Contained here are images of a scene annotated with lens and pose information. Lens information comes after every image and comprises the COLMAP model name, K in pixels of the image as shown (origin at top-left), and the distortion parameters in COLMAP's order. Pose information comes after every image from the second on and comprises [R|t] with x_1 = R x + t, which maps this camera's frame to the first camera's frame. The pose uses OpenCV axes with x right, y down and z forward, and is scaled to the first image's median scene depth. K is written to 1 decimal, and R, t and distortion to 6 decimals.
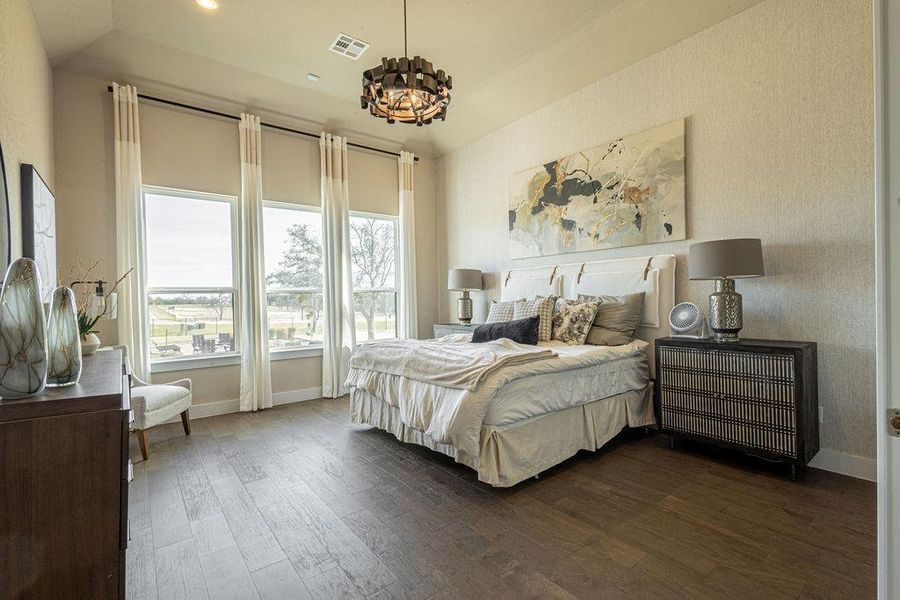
lens RADIAL K [[412.6, 0, 449.8], [0, 412.6, 299.9], [0, 0, 1]] dist [0.006050, 0.000615]
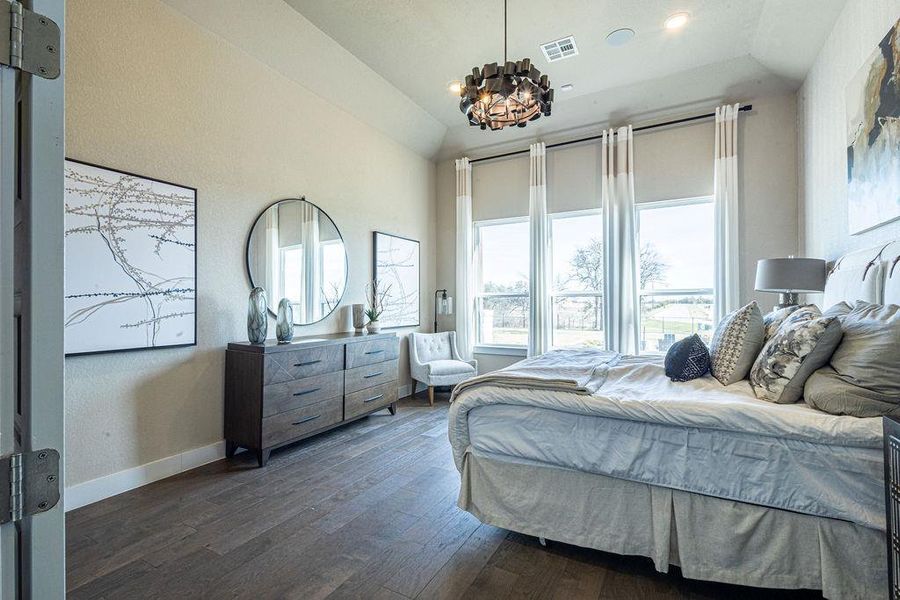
lens RADIAL K [[412.6, 0, 450.4], [0, 412.6, 301.8], [0, 0, 1]] dist [0.006050, 0.000615]
pose [[0.398695, 0.011238, -0.917015, 0.609958], [-0.005836, 0.999936, 0.009717, -0.015409], [0.917065, 0.001477, 0.398735, 0.392595]]
